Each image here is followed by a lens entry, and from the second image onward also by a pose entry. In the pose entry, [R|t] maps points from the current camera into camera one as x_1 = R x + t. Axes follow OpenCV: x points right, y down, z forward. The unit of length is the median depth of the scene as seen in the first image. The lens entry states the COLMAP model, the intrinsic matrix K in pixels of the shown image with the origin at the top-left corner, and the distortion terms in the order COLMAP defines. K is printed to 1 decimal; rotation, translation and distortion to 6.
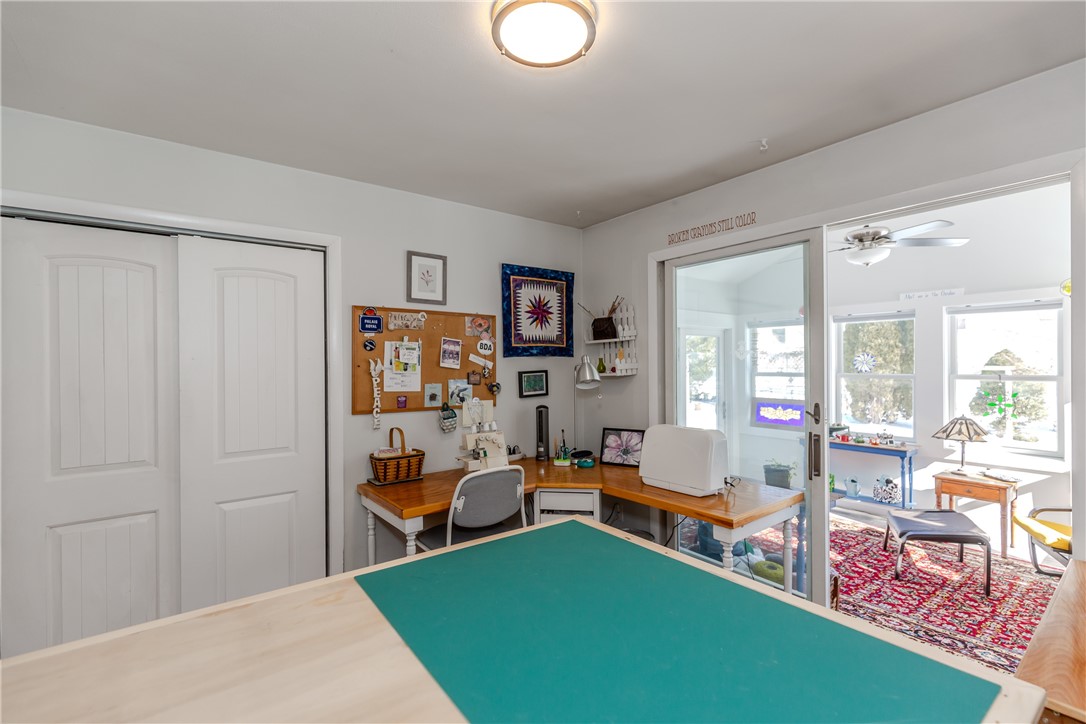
lens RADIAL K [[491.9, 0, 541.7], [0, 491.9, 362.2], [0, 0, 1]] dist [0.007751, -0.001589]
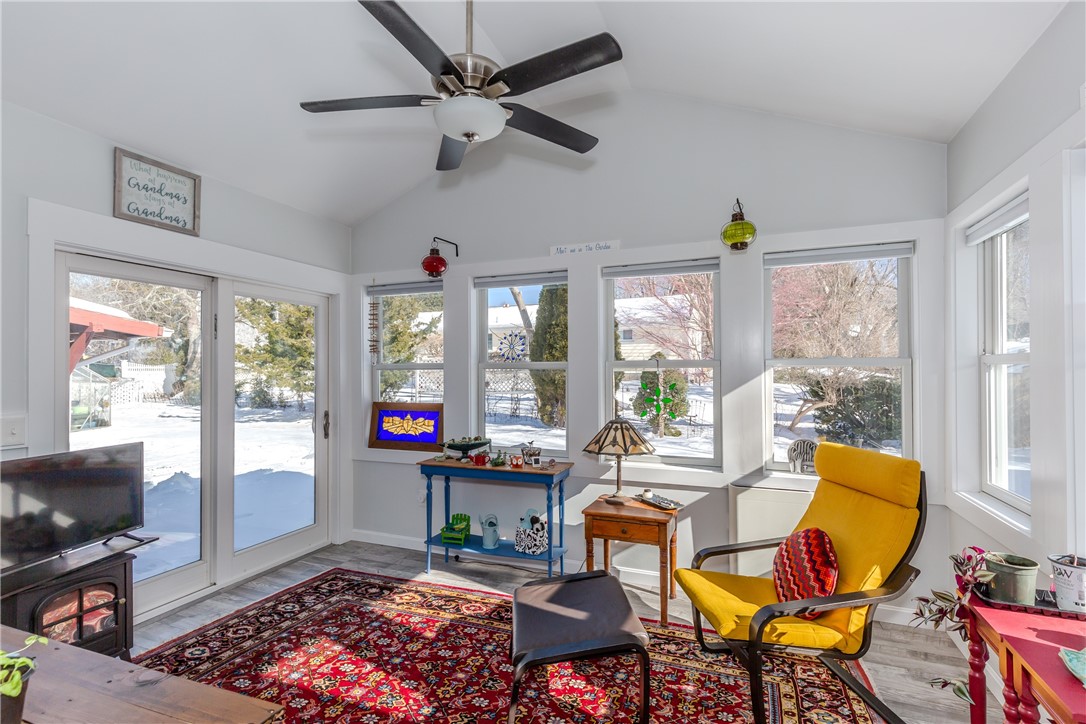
lens RADIAL K [[491.9, 0, 544.9], [0, 491.9, 369.3], [0, 0, 1]] dist [0.007751, -0.001589]
pose [[0.862710, 0.002326, 0.505694, 0.403457], [0.001508, 0.999973, -0.007172, 0.044676], [-0.505697, 0.006950, 0.862683, 0.444611]]
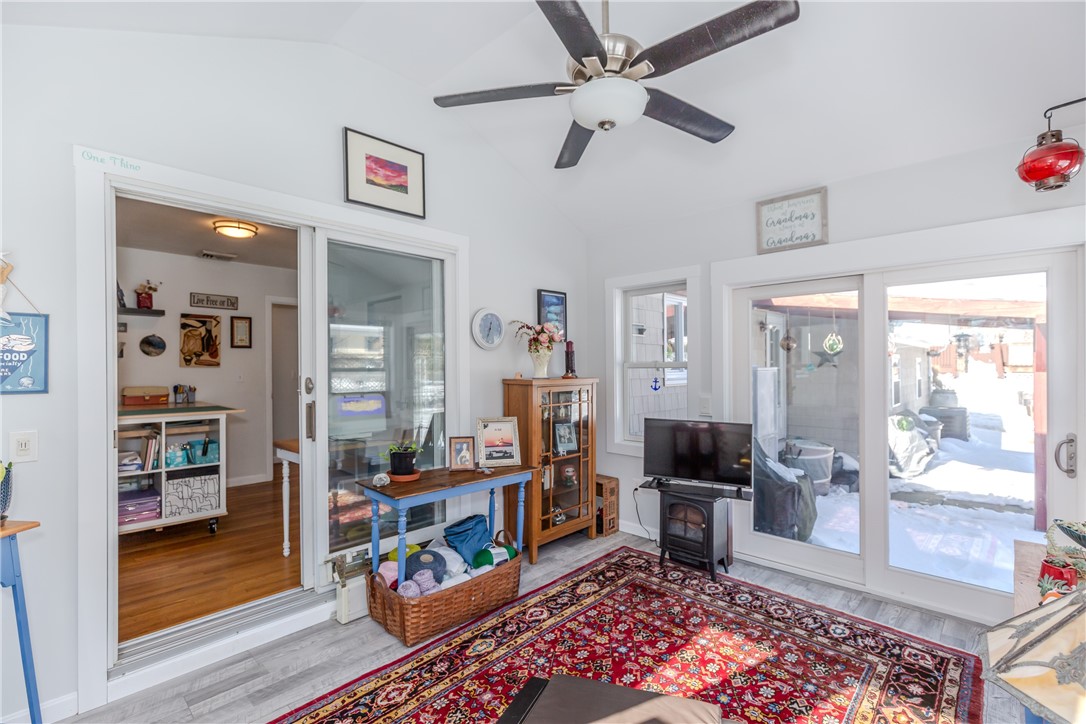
lens RADIAL K [[491.9, 0, 543.0], [0, 491.9, 364.1], [0, 0, 1]] dist [0.007751, -0.001589]
pose [[0.162482, 0.000214, -0.986711, 0.992169], [0.009488, 0.999953, 0.001780, 0.028040], [0.986666, -0.009651, 0.162472, 0.746876]]
